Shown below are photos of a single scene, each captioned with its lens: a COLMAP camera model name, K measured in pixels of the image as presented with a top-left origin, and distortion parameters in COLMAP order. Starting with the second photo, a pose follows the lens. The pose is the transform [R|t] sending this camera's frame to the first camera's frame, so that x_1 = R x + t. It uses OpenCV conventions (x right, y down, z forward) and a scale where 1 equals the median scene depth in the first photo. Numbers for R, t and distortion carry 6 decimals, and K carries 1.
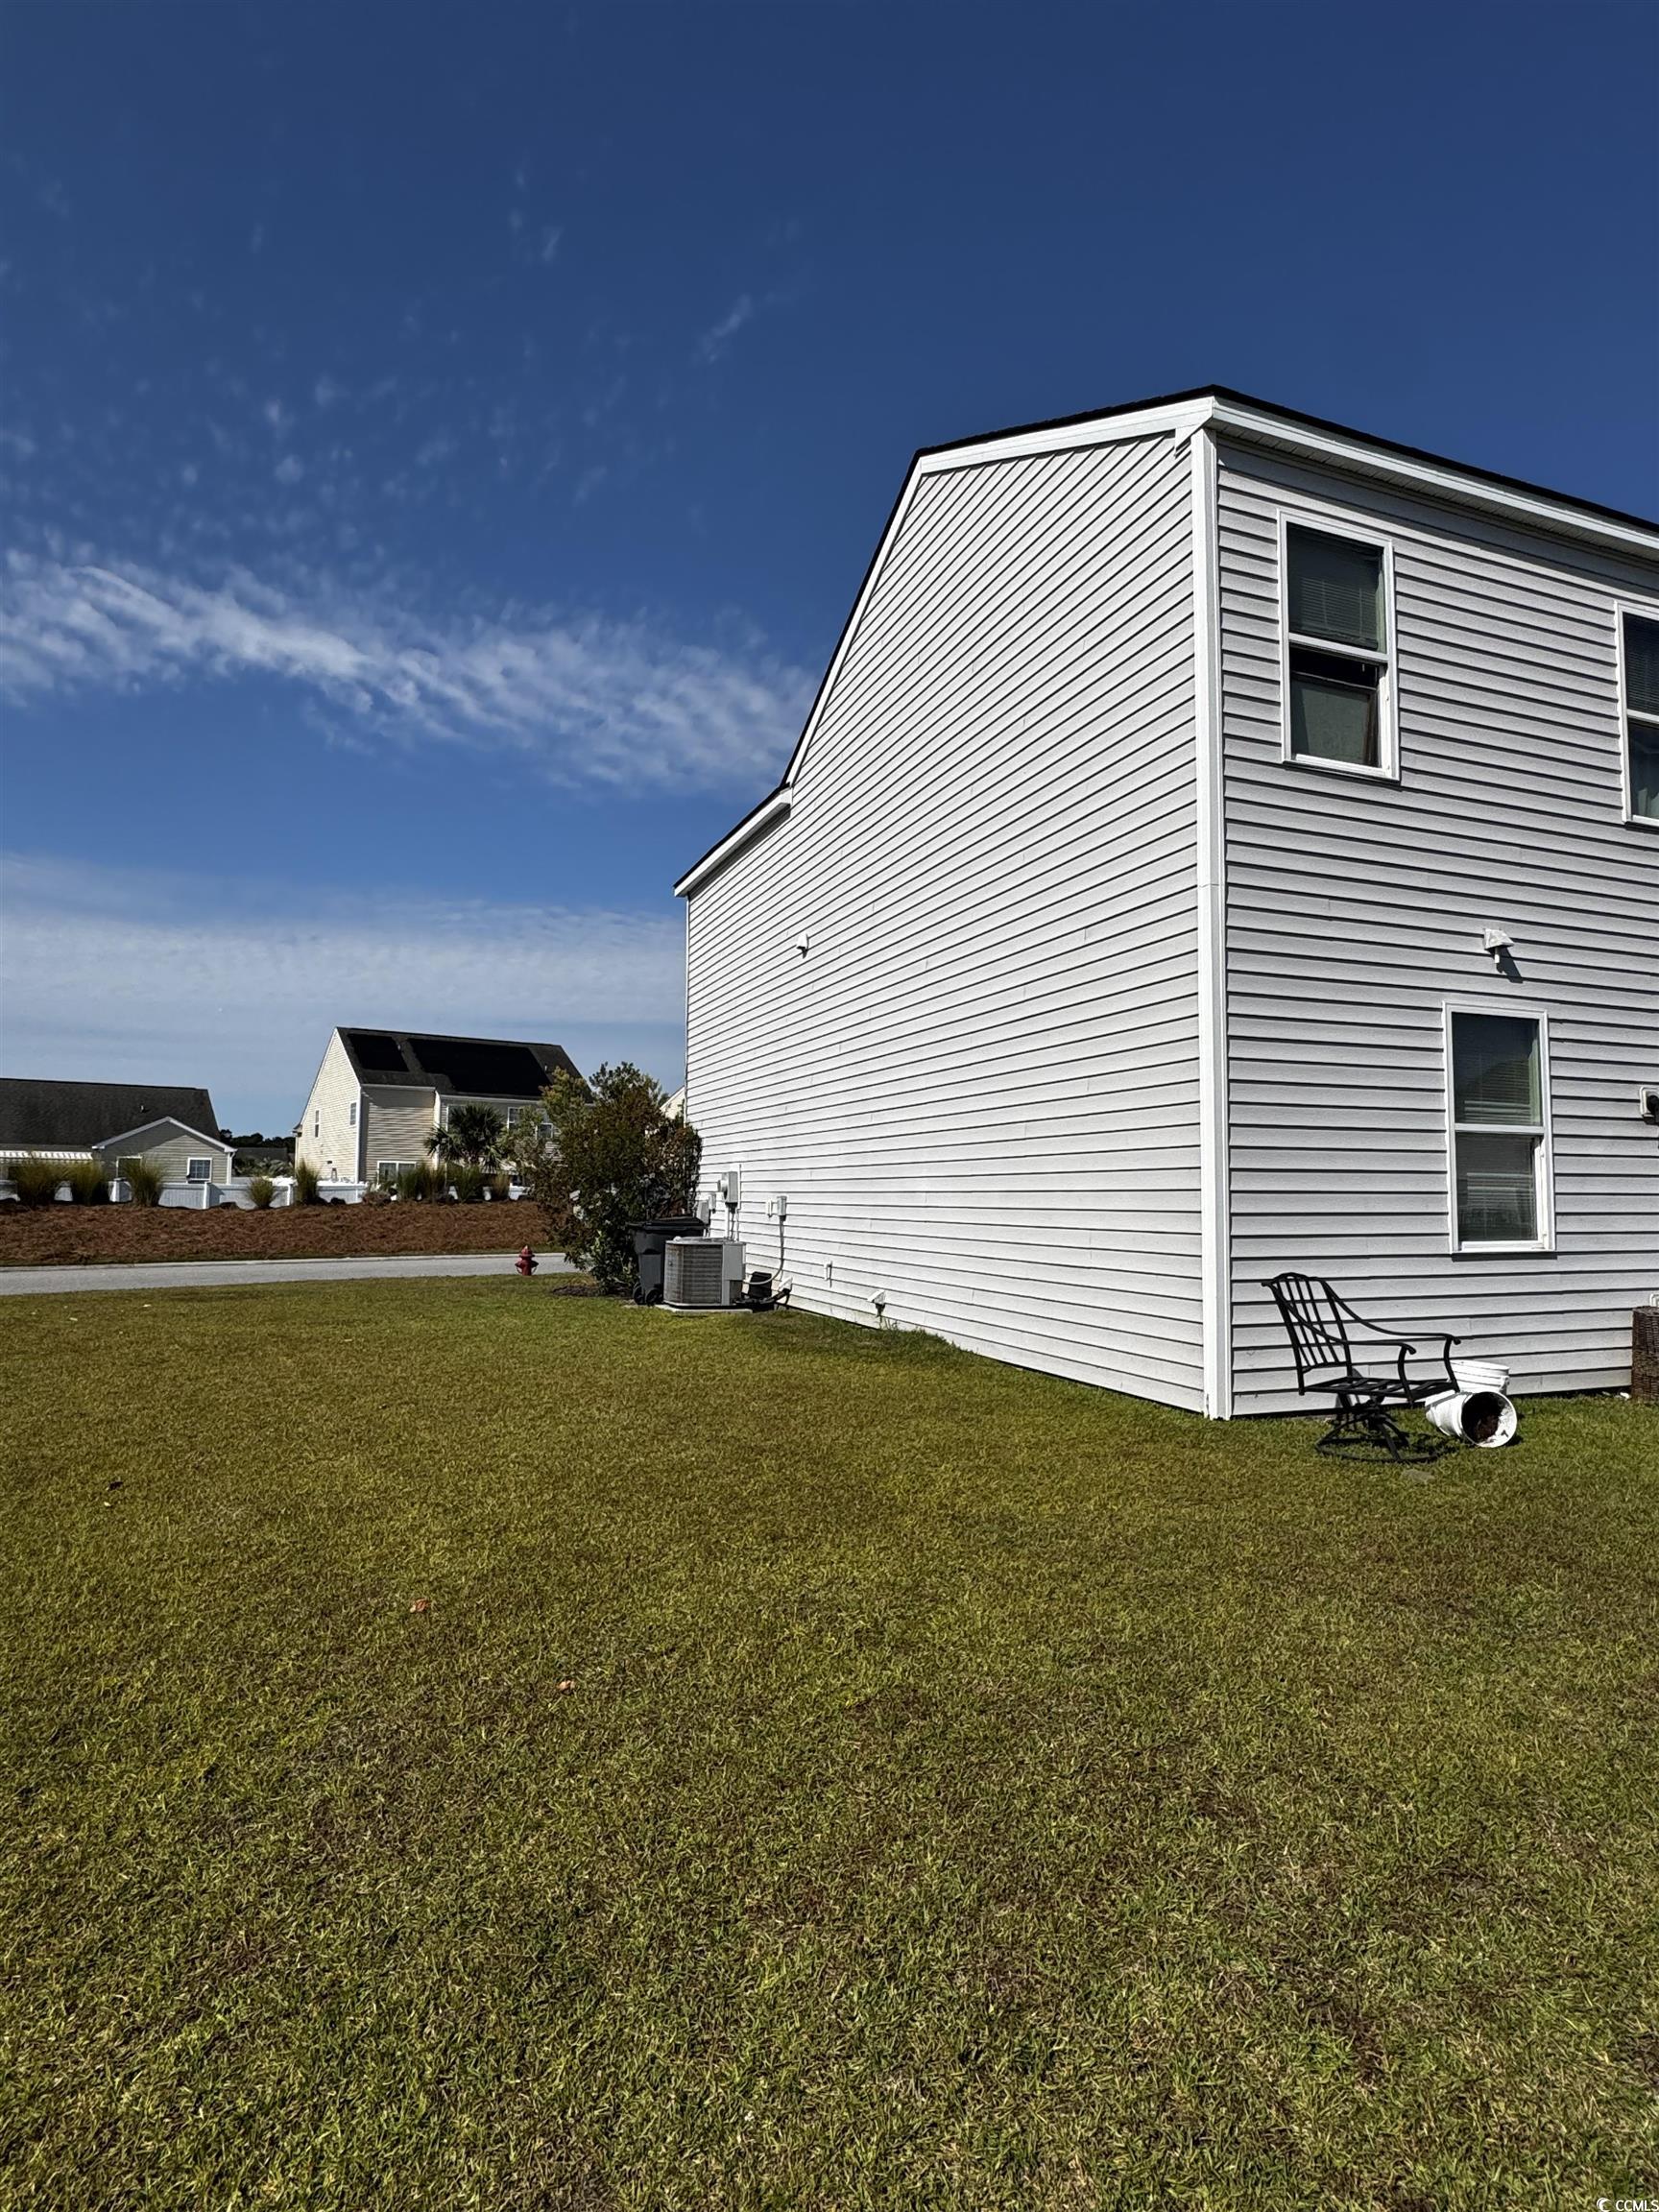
lens RADIAL K [[1196.3, 0, 834.5], [0, 1196.3, 1109.7], [0, 0, 1]] dist [0.001275, -0.000506]
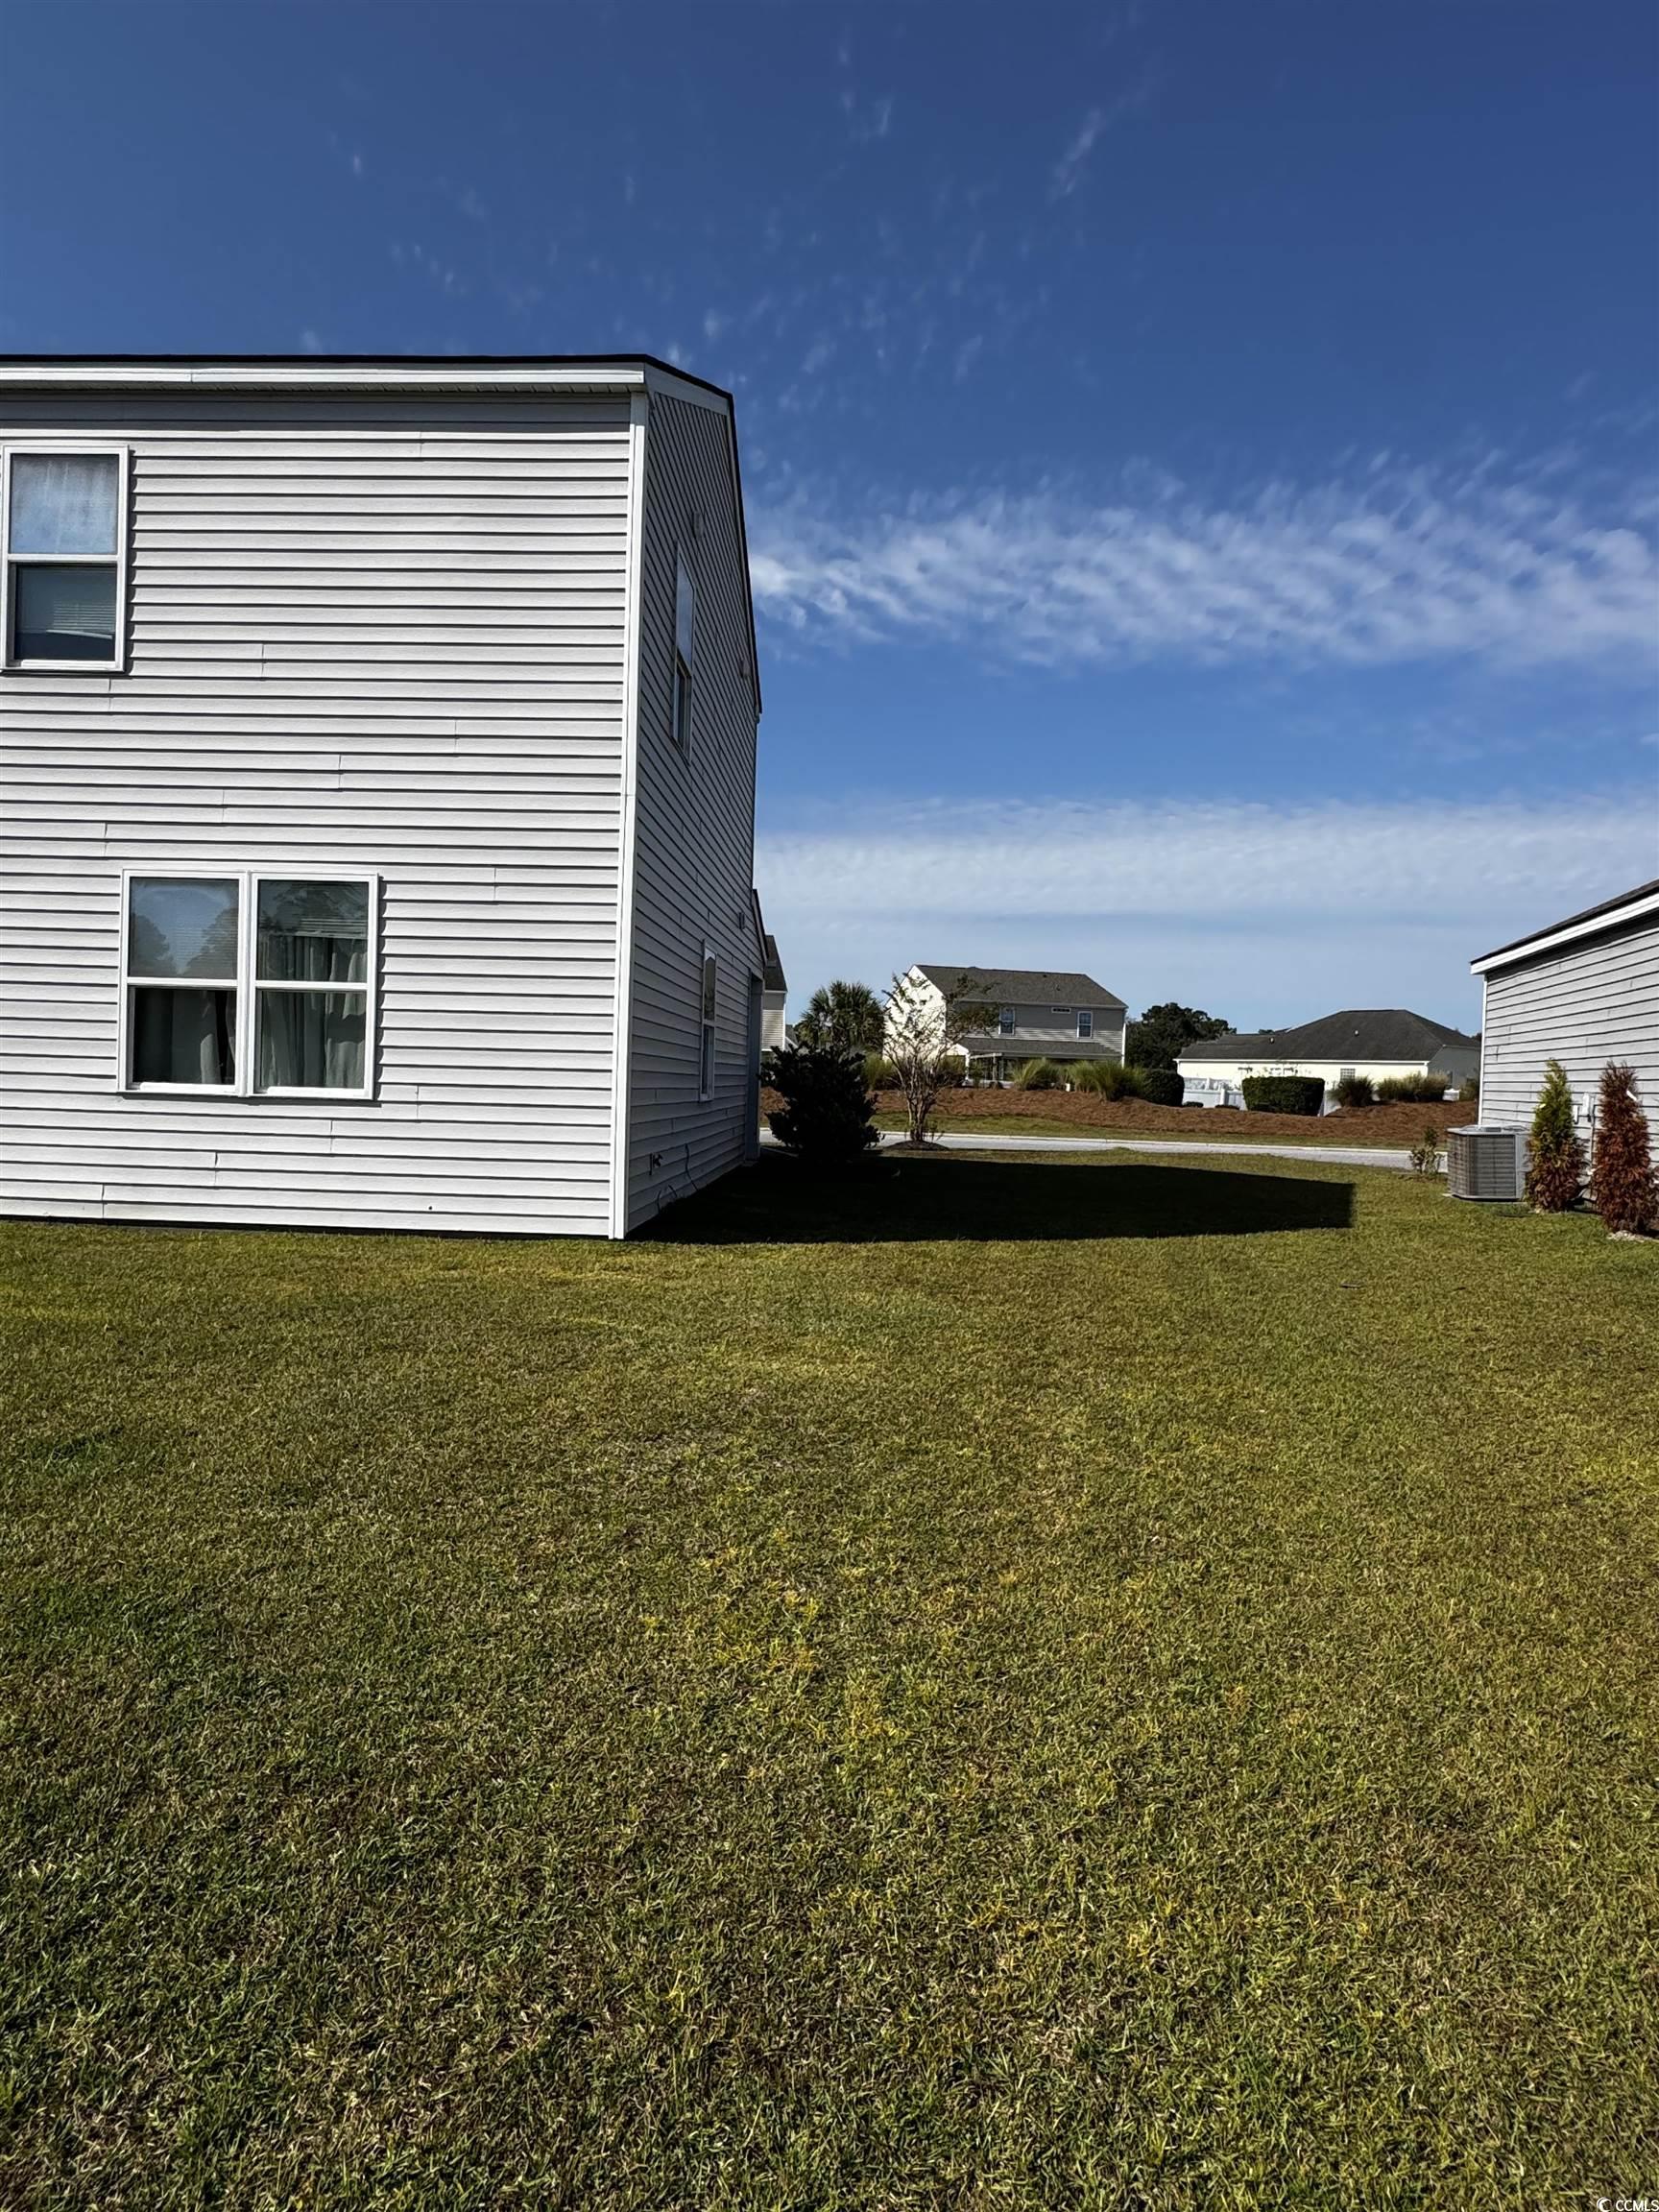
lens RADIAL K [[1199.4, 0, 829.5], [0, 1199.4, 1106.0], [0, 0, 1]] dist [-0.011999, 0.006606]
pose [[0.913386, 0.029115, -0.406052, 1.249170], [0.005069, 0.996549, 0.082856, 0.037177], [0.407062, -0.077738, 0.910086, 0.282846]]
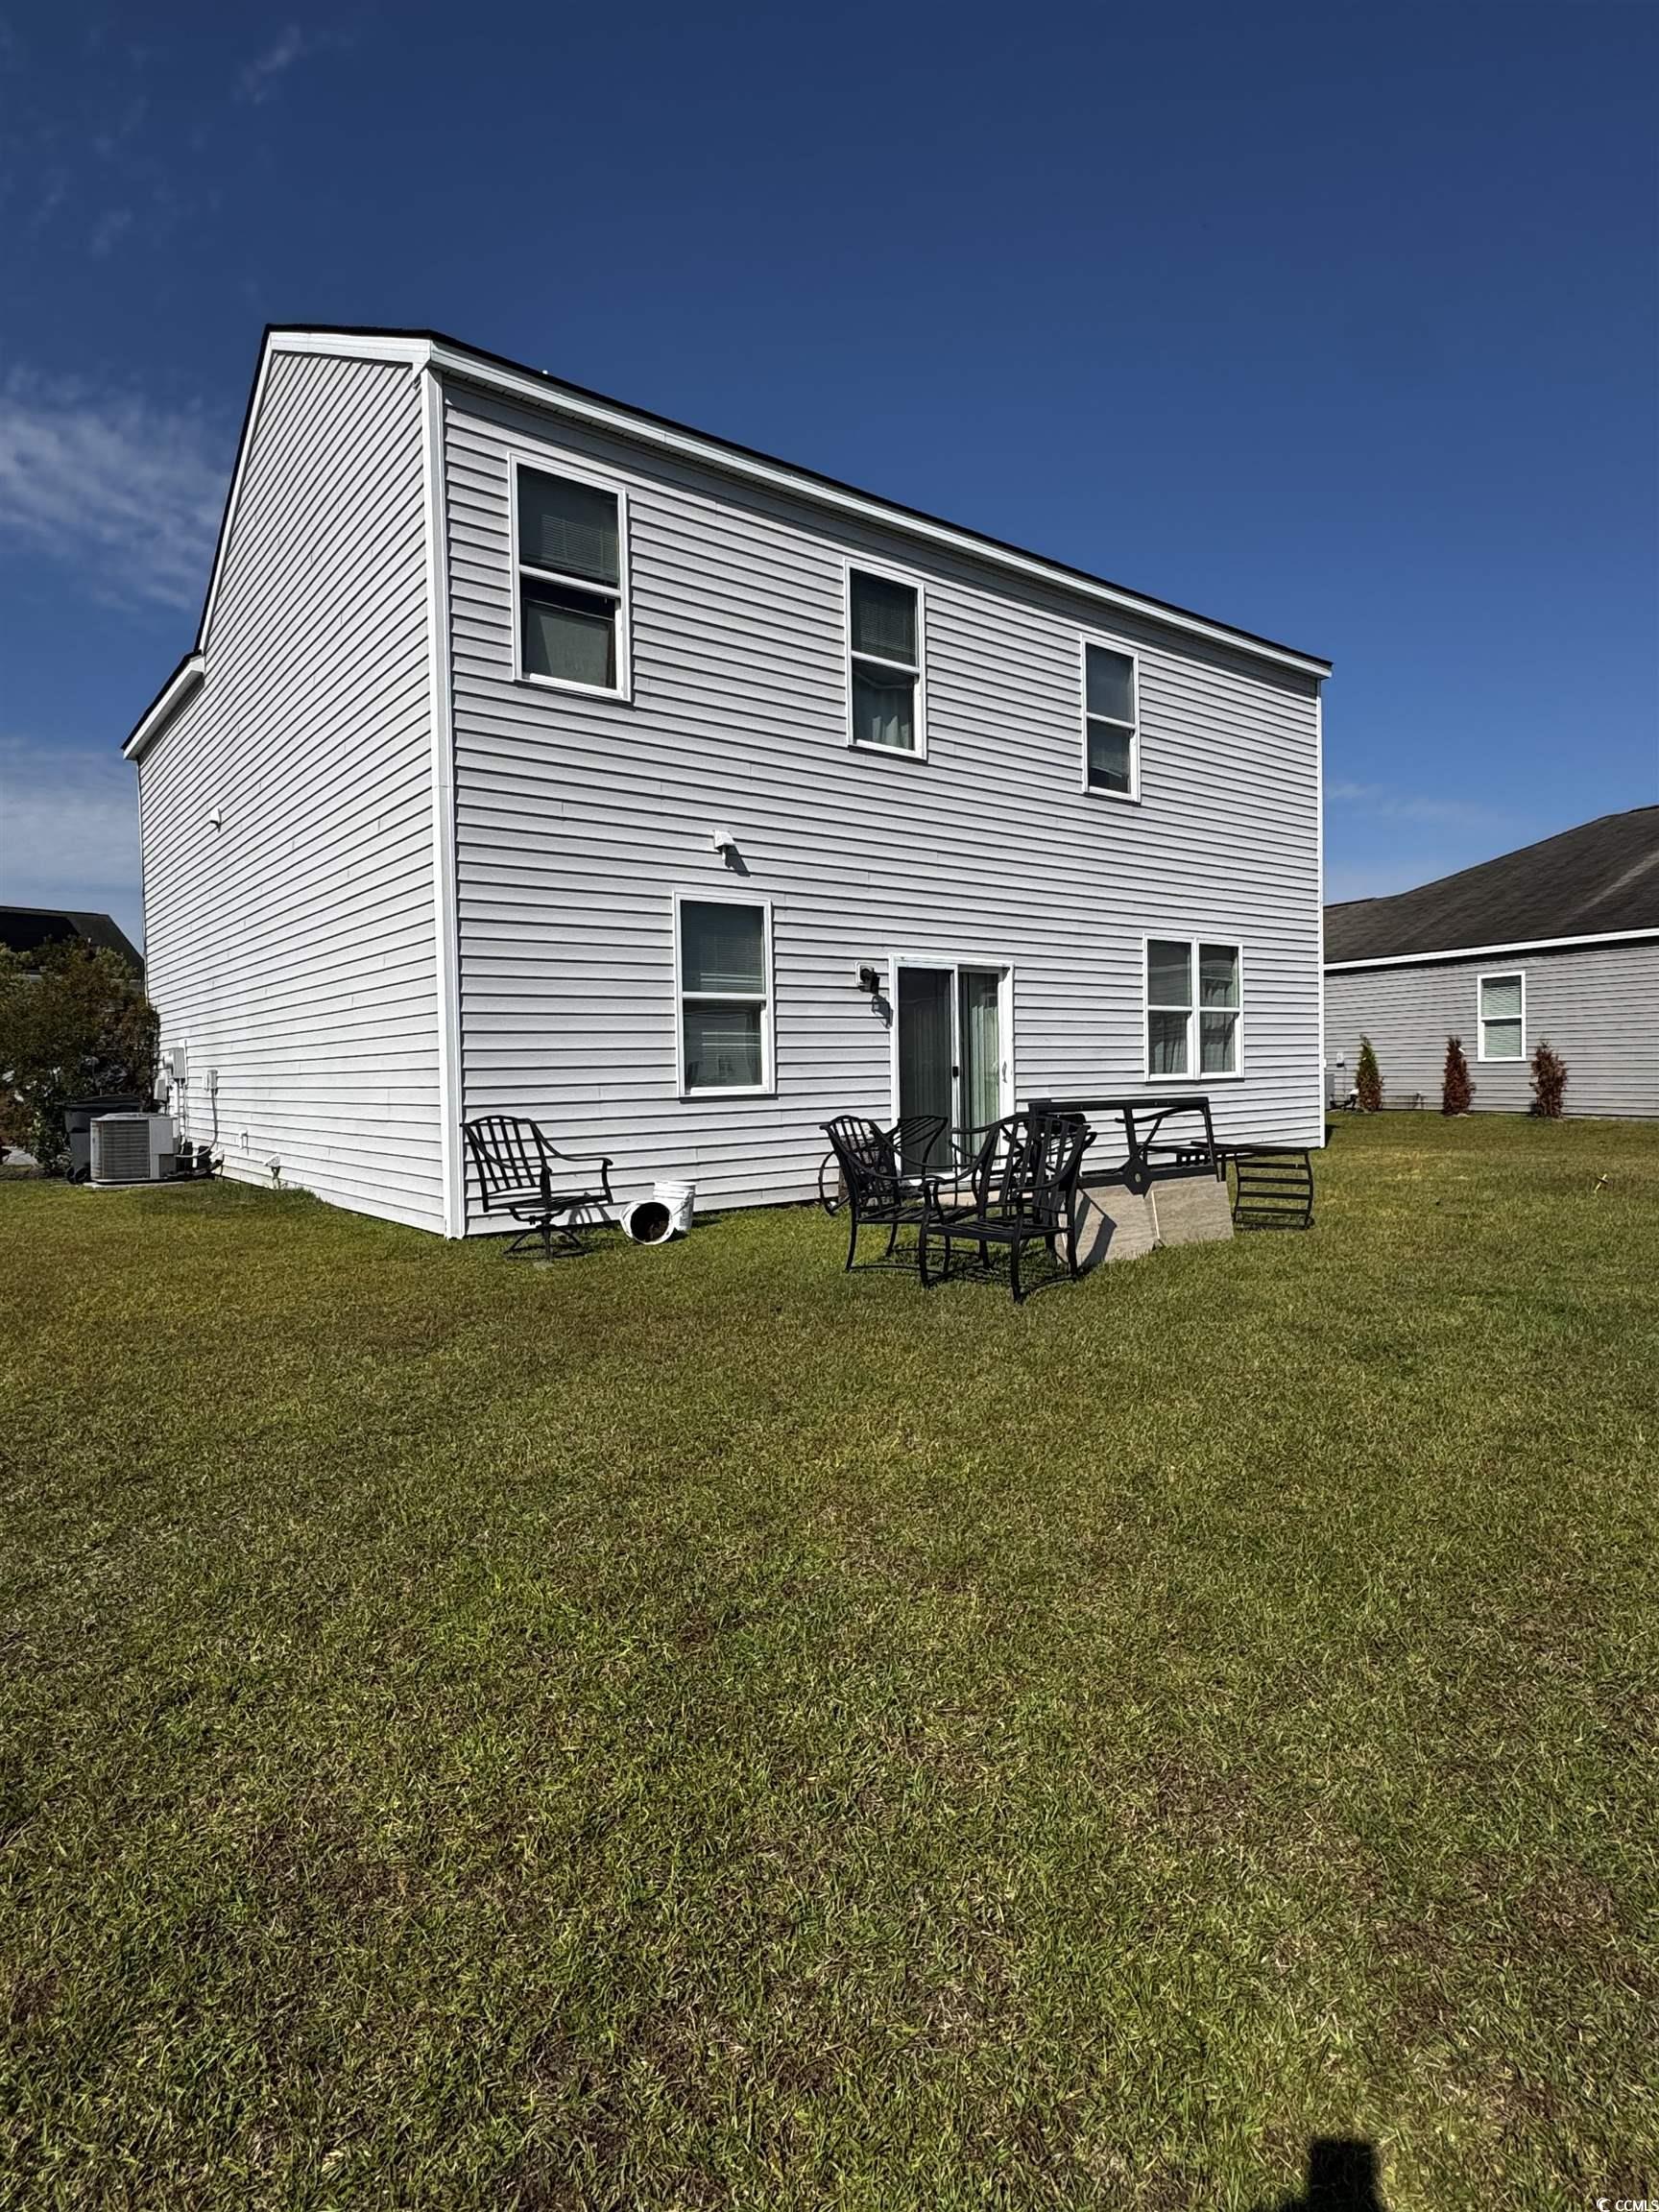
lens RADIAL K [[1203.4, 0, 842.9], [0, 1203.4, 1119.4], [0, 0, 1]] dist [-0.027864, 0.024818]
pose [[0.955337, -0.037960, 0.293072, 0.168492], [0.004638, 0.993520, 0.113567, 0.001062], [-0.295483, -0.107136, 0.949322, -0.127042]]
